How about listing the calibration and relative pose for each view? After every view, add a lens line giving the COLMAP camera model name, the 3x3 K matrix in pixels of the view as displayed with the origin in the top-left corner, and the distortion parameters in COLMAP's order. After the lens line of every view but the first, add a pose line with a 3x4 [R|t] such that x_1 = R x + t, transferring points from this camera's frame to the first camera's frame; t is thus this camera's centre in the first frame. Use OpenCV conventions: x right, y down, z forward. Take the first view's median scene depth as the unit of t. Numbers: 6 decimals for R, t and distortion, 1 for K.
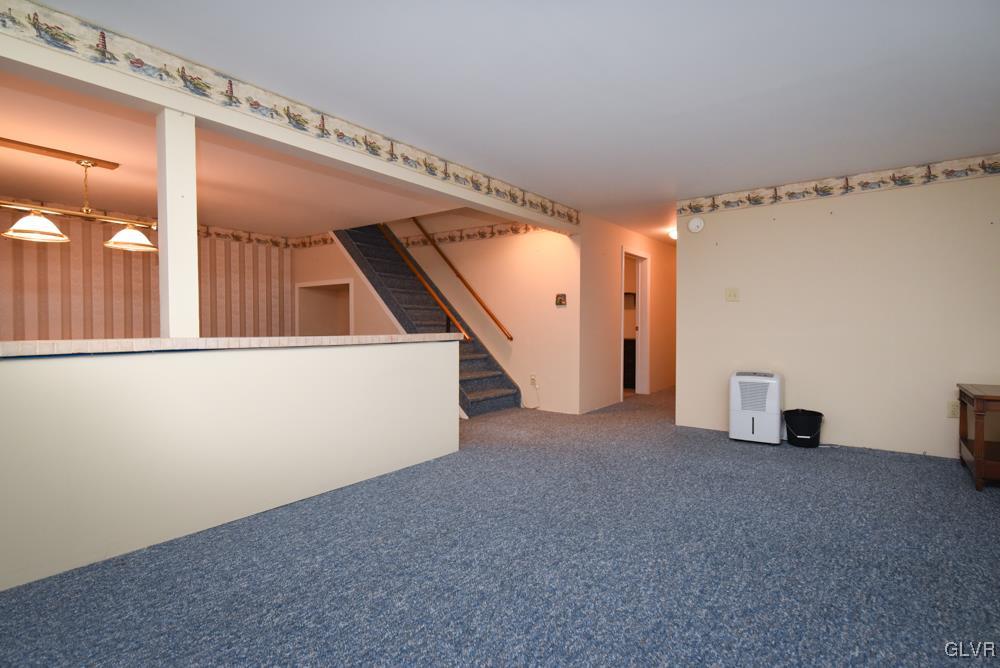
lens RADIAL K [[459.3, 0, 521.0], [0, 459.3, 337.0], [0, 0, 1]] dist [0.002123, -0.004642]
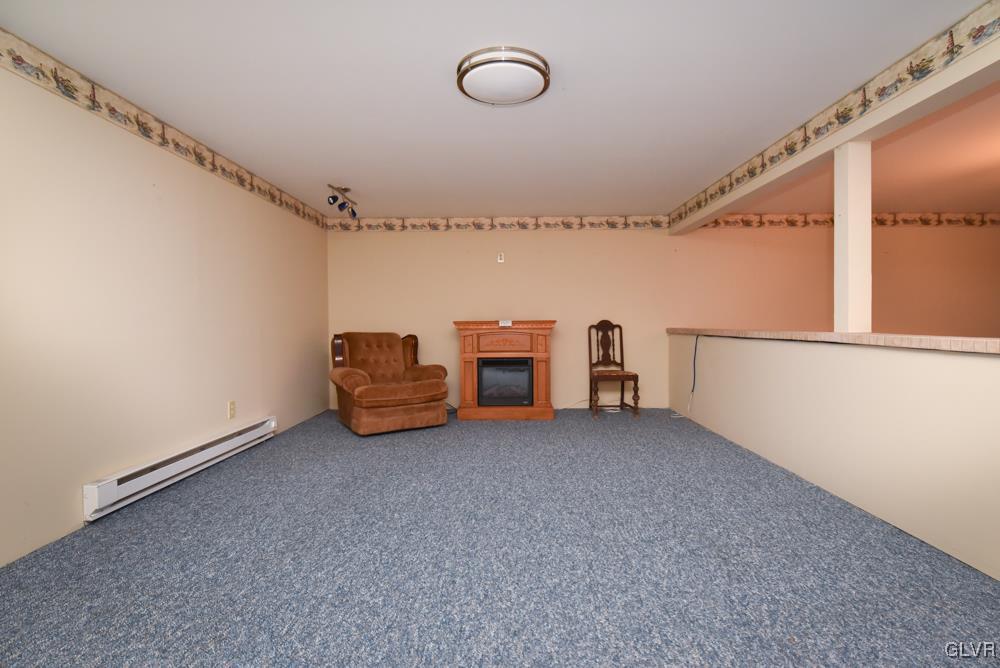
lens RADIAL K [[527.6, 0, 500.0], [0, 527.6, 334.0], [0, 0, 1]] dist [0.000045, -0.002384]
pose [[-0.818288, 0.015780, -0.574591, 0.518335], [-0.009605, 0.999108, 0.041116, -0.027782], [0.574728, 0.039164, -0.817407, 1.060334]]
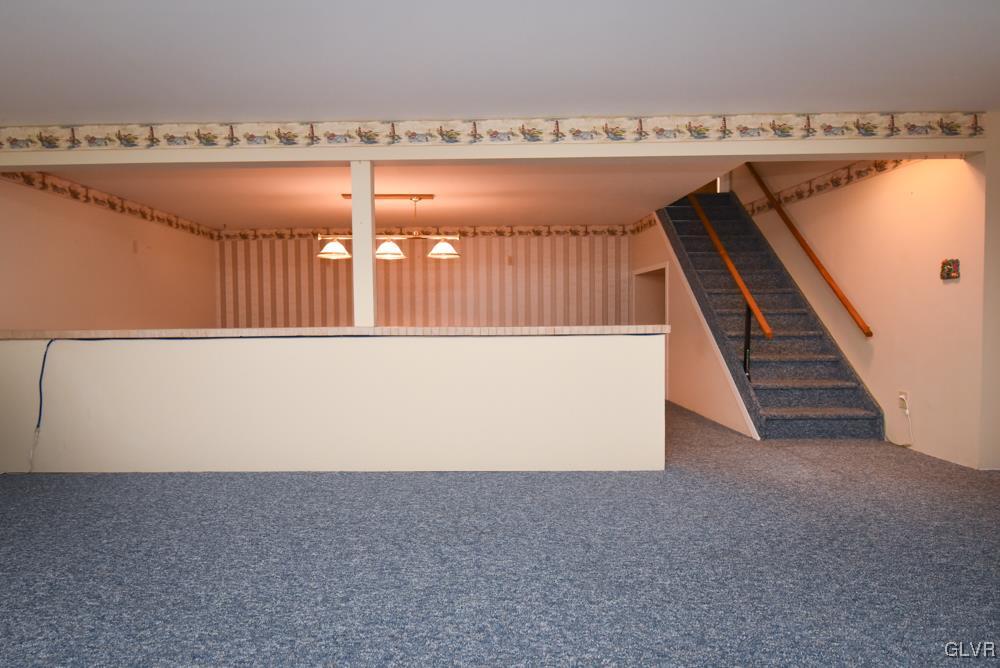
lens RADIAL K [[527.6, 0, 500.0], [0, 527.6, 334.0], [0, 0, 1]] dist [0.000045, -0.002384]
pose [[0.612299, 0.024415, -0.790249, 0.490529], [-0.013548, 0.999700, 0.020389, -0.008770], [0.790510, -0.001778, 0.612446, 0.236857]]
